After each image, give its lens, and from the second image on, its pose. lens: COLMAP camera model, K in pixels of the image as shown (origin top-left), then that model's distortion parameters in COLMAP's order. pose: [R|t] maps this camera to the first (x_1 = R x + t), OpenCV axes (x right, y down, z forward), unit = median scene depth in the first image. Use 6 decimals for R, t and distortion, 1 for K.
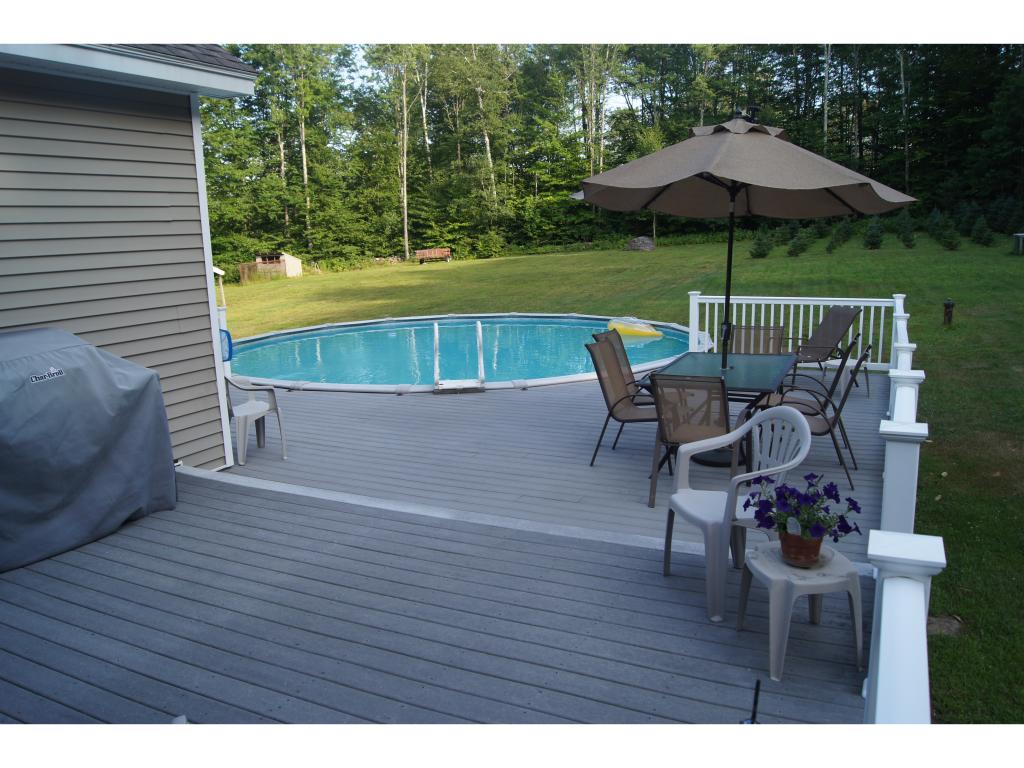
lens RADIAL K [[808.6, 0, 514.5], [0, 808.6, 389.4], [0, 0, 1]] dist [-0.076875, 0.013953]
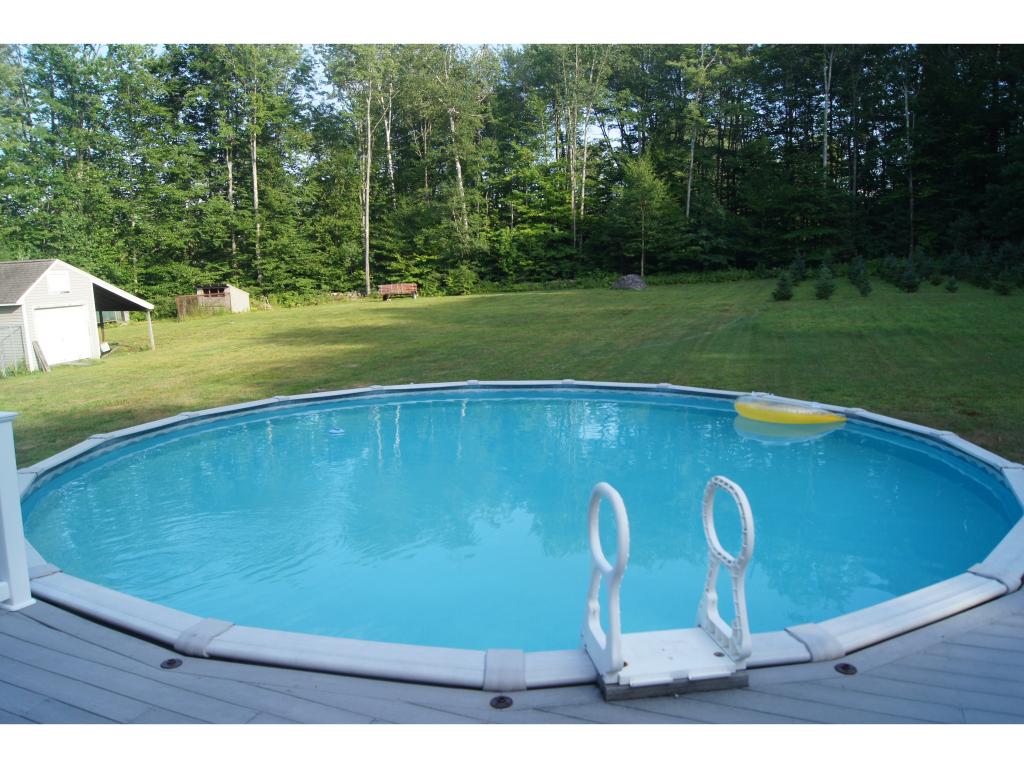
lens RADIAL K [[808.6, 0, 515.7], [0, 808.6, 385.5], [0, 0, 1]] dist [-0.076875, 0.013953]
pose [[0.998053, 0.011243, 0.061358, -0.024096], [-0.008143, 0.998688, -0.050550, -0.016650], [-0.061846, 0.049952, 0.996835, 0.101669]]
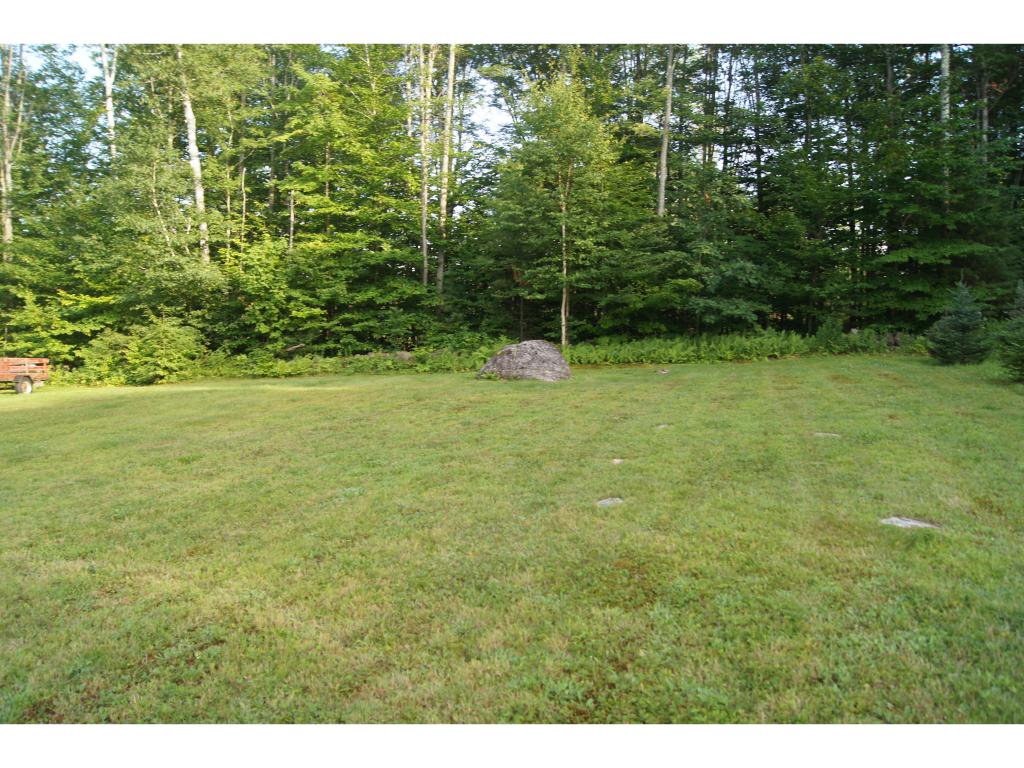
lens RADIAL K [[808.6, 0, 510.0], [0, 808.6, 390.2], [0, 0, 1]] dist [-0.076875, 0.013953]
pose [[0.993975, 0.026042, 0.106473, 0.103701], [-0.011963, 0.991338, -0.130789, -0.111826], [-0.108957, 0.128727, 0.985676, 0.601840]]
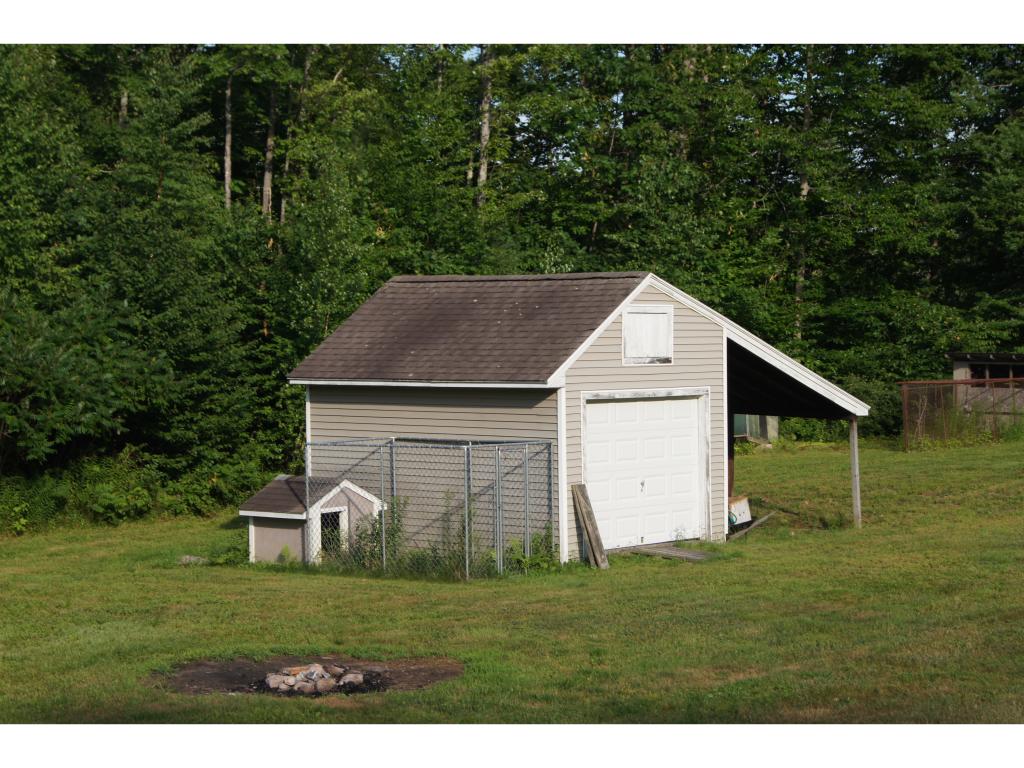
lens RADIAL K [[2124.2, 0, 510.9], [0, 2124.2, 382.1], [0, 0, 1]] dist [0.003860, 0.000000]
pose [[0.878735, 0.062712, -0.473172, -0.066692], [-0.136004, 0.983134, -0.122275, -0.025777], [0.457523, 0.171801, 0.872443, 0.152479]]
